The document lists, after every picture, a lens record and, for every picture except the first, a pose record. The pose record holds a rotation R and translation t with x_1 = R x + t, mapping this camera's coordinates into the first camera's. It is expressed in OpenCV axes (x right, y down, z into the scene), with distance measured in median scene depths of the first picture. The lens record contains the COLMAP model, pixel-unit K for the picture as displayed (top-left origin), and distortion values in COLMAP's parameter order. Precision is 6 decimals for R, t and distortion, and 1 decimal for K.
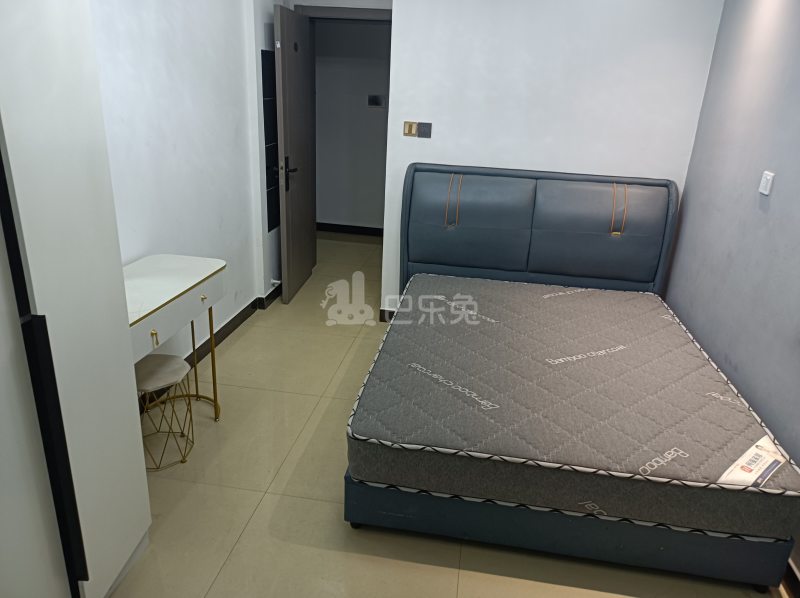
lens RADIAL K [[588.0, 0, 400.0], [0, 588.0, 299.0], [0, 0, 1]] dist [0.044063, -0.030523]
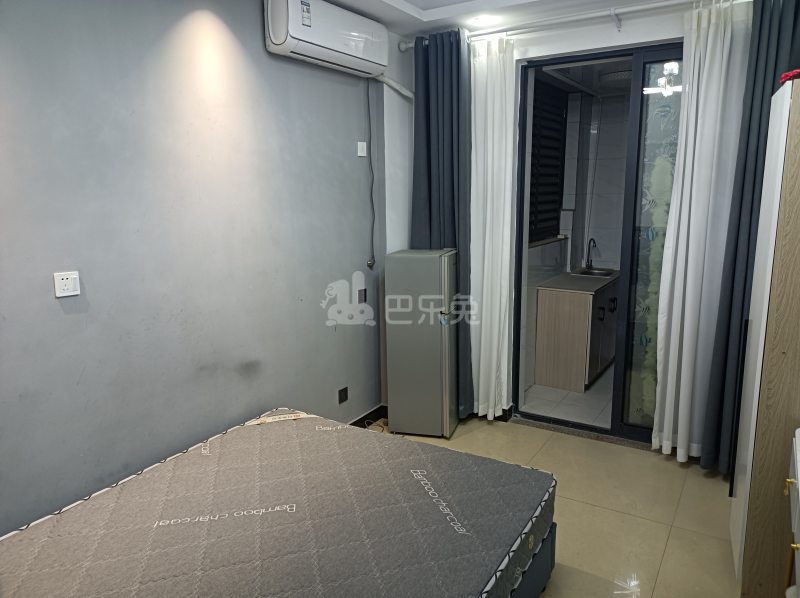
lens RADIAL K [[588.0, 0, 400.0], [0, 588.0, 299.0], [0, 0, 1]] dist [0.044063, -0.030523]
pose [[-0.922572, -0.109838, 0.369860, -0.134988], [0.099678, 0.858225, 0.503502, -0.477791], [-0.372727, 0.501384, -0.780826, 1.275374]]
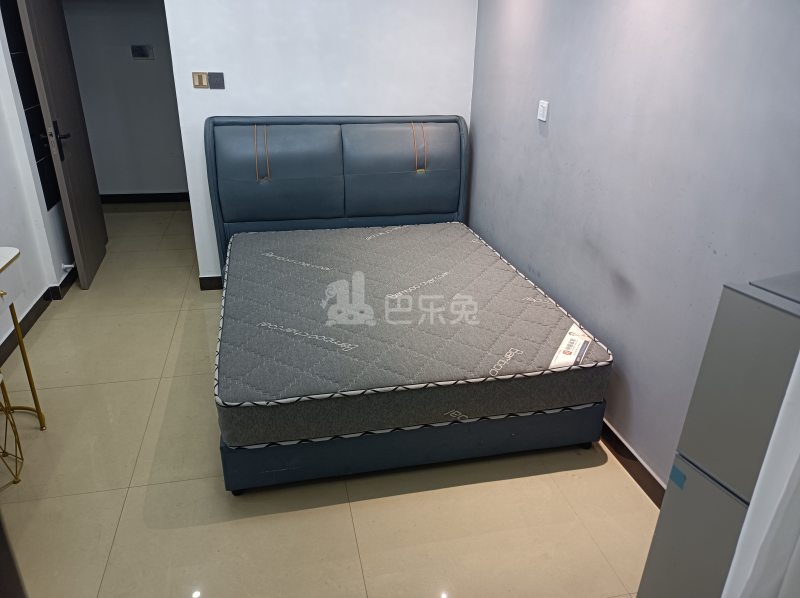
lens RADIAL K [[588.0, 0, 400.0], [0, 588.0, 299.0], [0, 0, 1]] dist [0.044063, -0.030523]
pose [[0.931667, -0.176172, 0.317742, -0.059674], [0.150990, 0.983215, 0.102418, 0.003773], [-0.330452, -0.047444, 0.942630, -0.004051]]
